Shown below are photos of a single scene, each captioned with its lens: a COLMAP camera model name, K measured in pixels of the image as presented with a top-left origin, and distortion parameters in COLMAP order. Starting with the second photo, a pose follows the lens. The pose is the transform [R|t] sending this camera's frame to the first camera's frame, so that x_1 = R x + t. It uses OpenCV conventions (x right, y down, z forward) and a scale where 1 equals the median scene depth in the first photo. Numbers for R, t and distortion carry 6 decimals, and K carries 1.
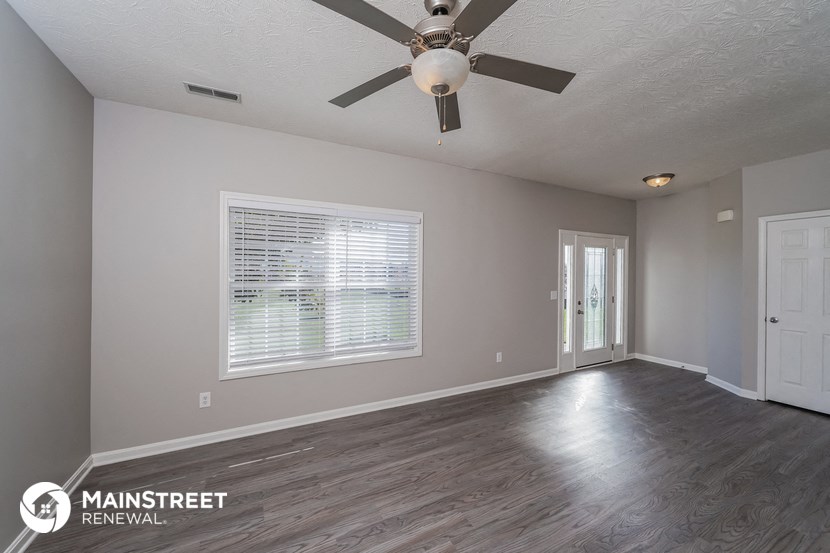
lens RADIAL K [[322.3, 0, 415.0], [0, 322.3, 276.5], [0, 0, 1]] dist [-0.001903, -0.000387]
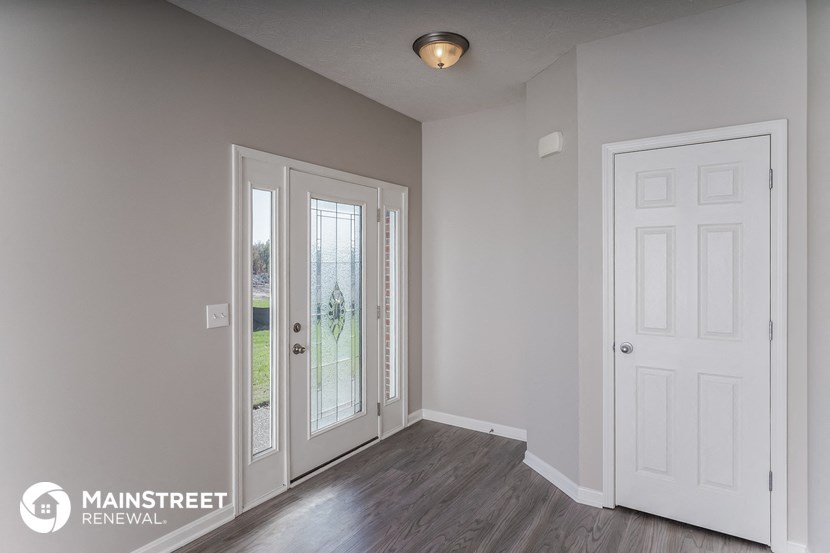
lens RADIAL K [[462.8, 0, 415.0], [0, 462.8, 276.5], [0, 0, 1]] dist [0.001745, 0.000306]
pose [[0.874488, -0.021317, 0.484579, 0.374796], [0.013090, 0.999707, 0.020355, 0.003688], [-0.484871, -0.011457, 0.874511, 0.413879]]
